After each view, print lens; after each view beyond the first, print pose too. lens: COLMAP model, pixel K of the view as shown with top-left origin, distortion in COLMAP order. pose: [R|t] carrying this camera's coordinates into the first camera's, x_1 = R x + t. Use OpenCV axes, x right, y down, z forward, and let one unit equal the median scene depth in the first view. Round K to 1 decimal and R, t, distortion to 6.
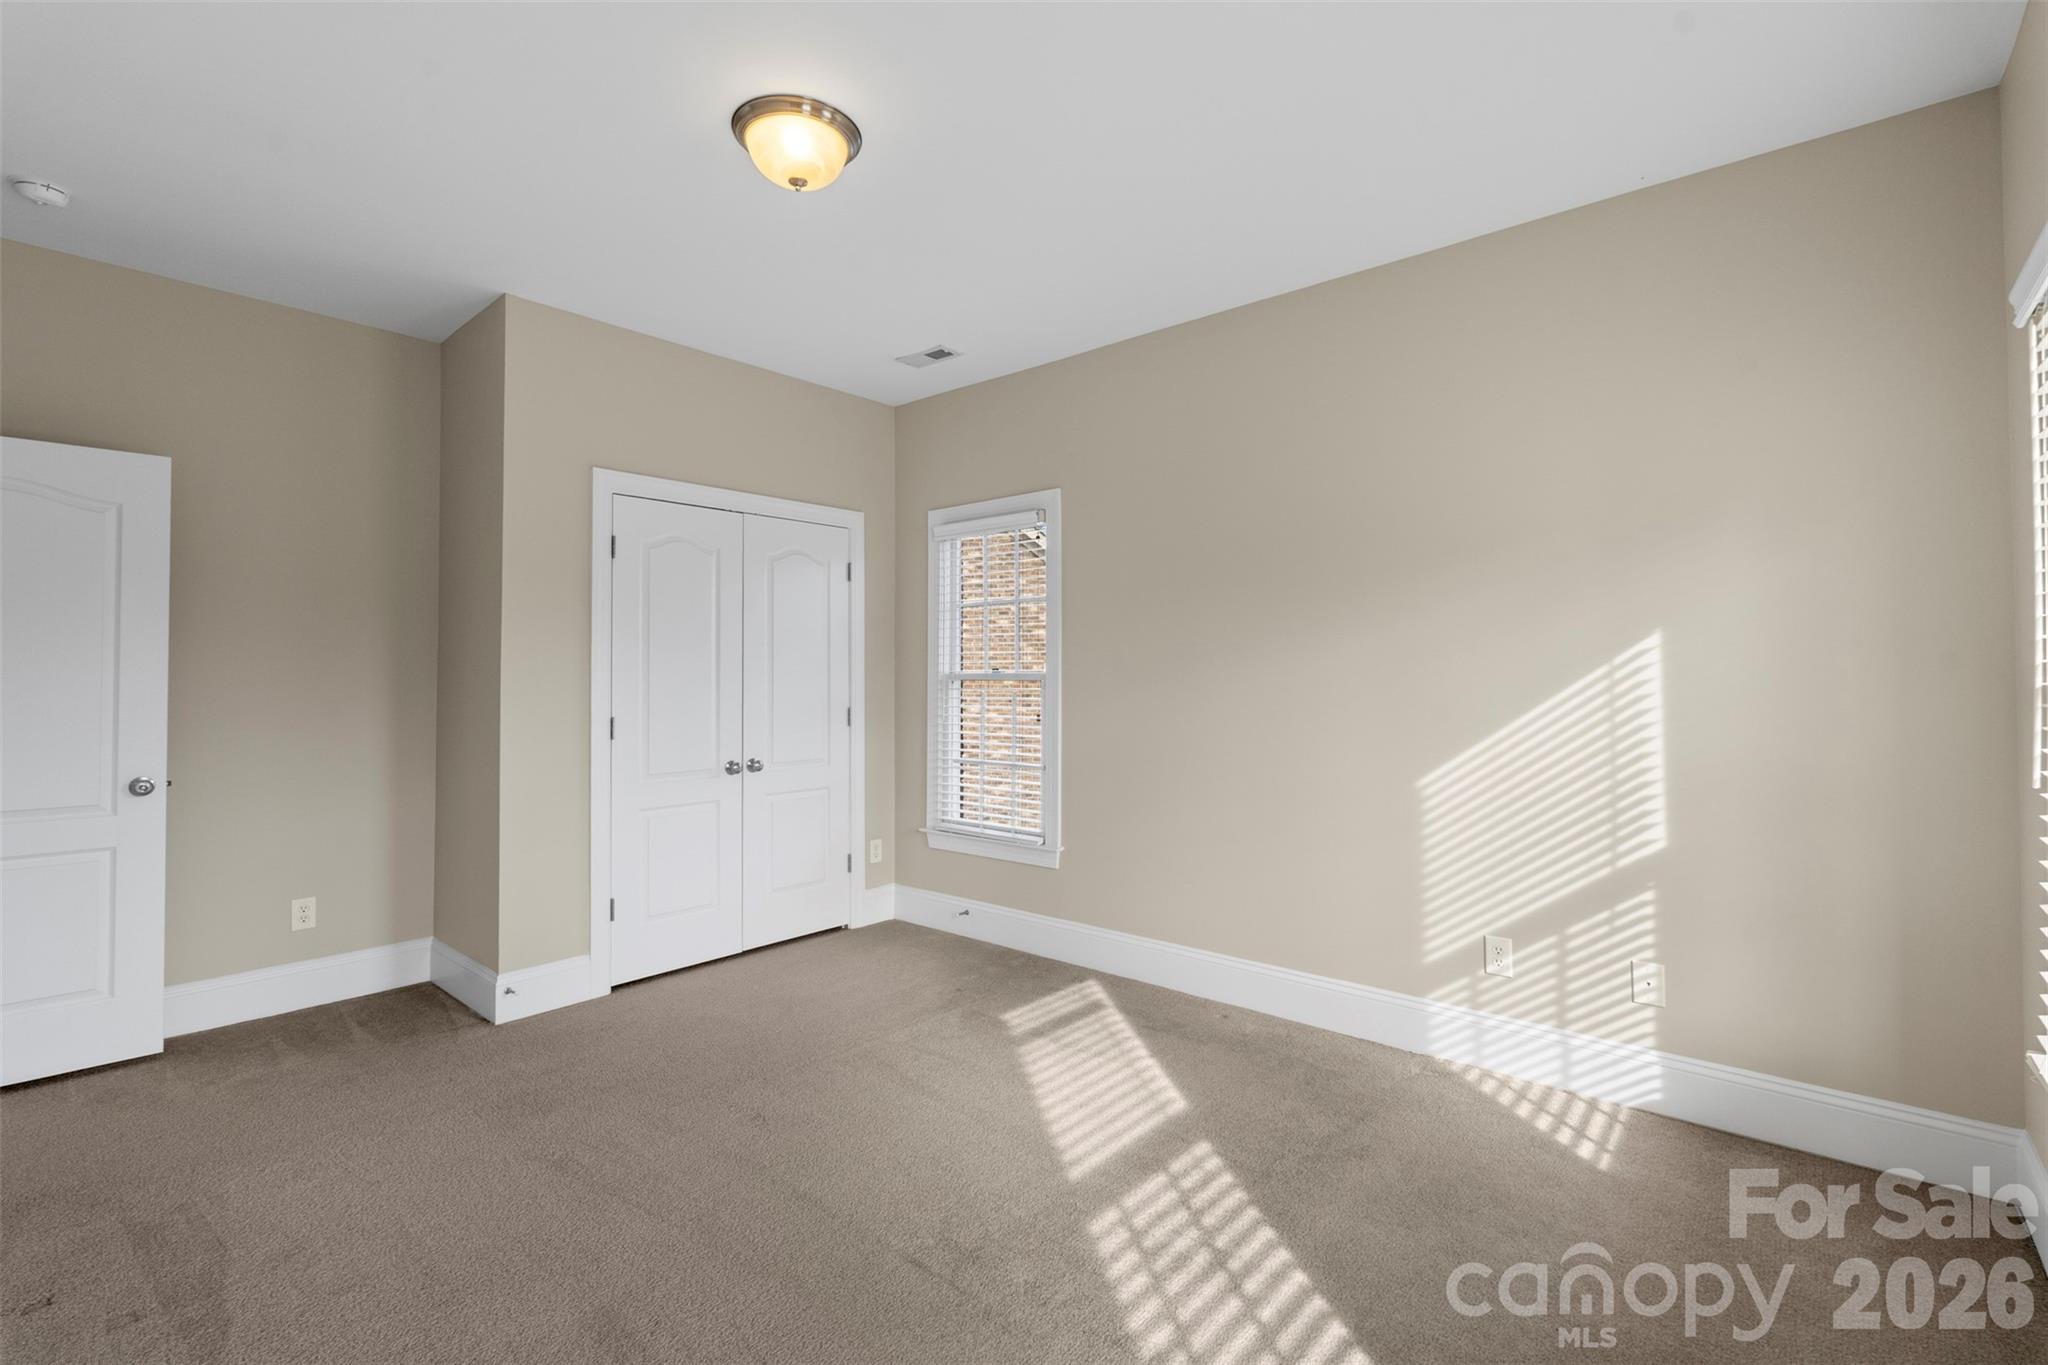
lens RADIAL K [[909.9, 0, 1040.8], [0, 909.9, 678.0], [0, 0, 1]] dist [-0.001567, -0.000069]
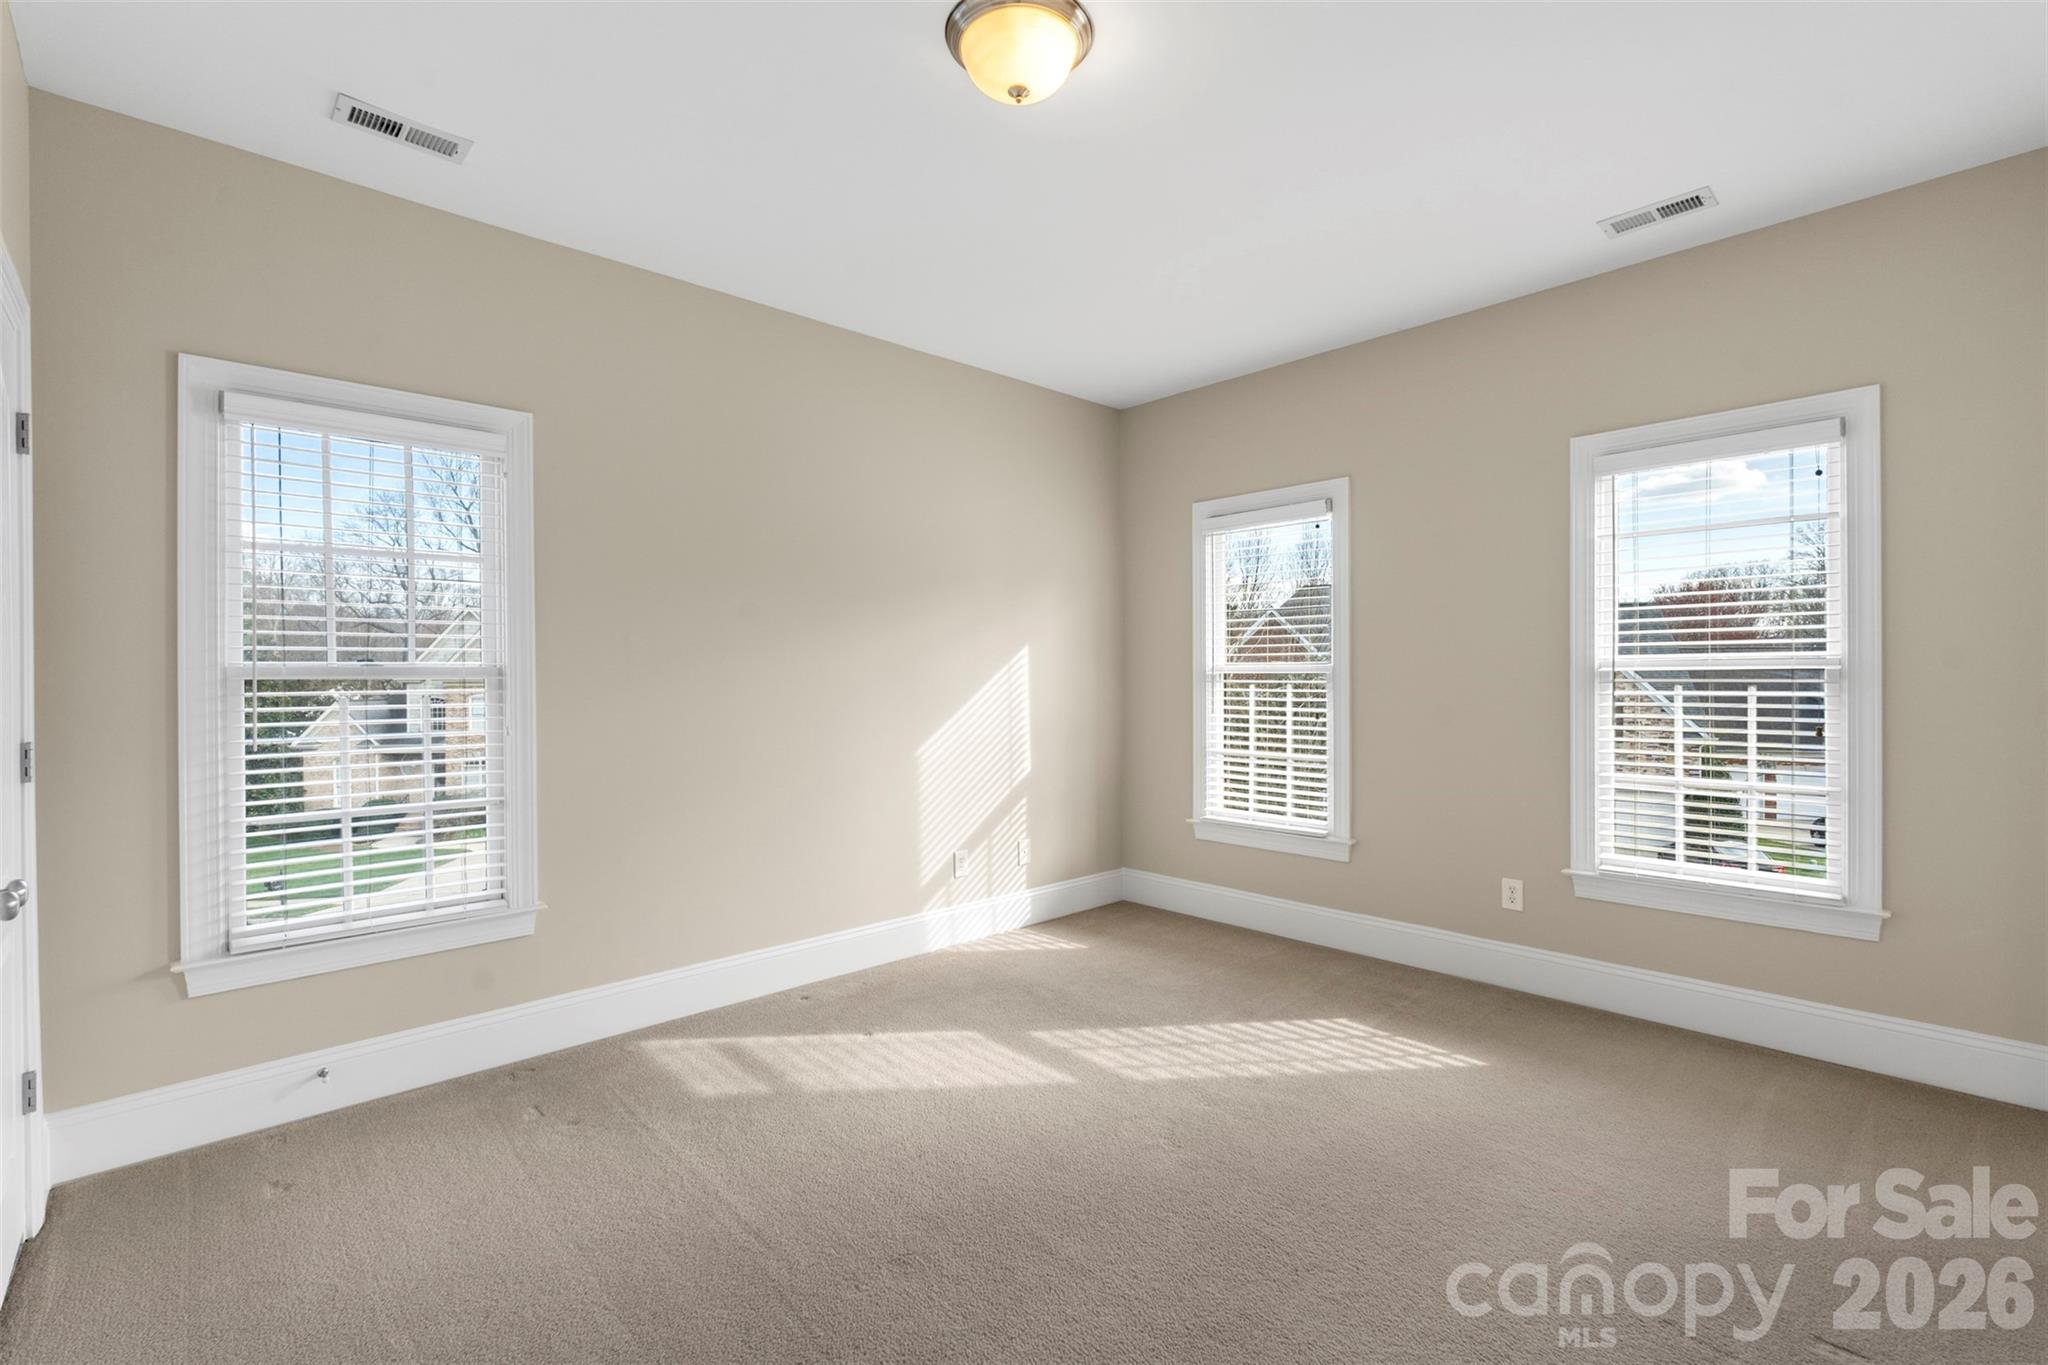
lens RADIAL K [[909.9, 0, 1040.8], [0, 909.9, 678.0], [0, 0, 1]] dist [-0.001567, -0.000069]
pose [[0.099542, -0.006169, 0.995014, -1.018256], [0.000174, 0.999981, 0.006182, -0.001235], [-0.995033, -0.000442, 0.099541, 0.794180]]
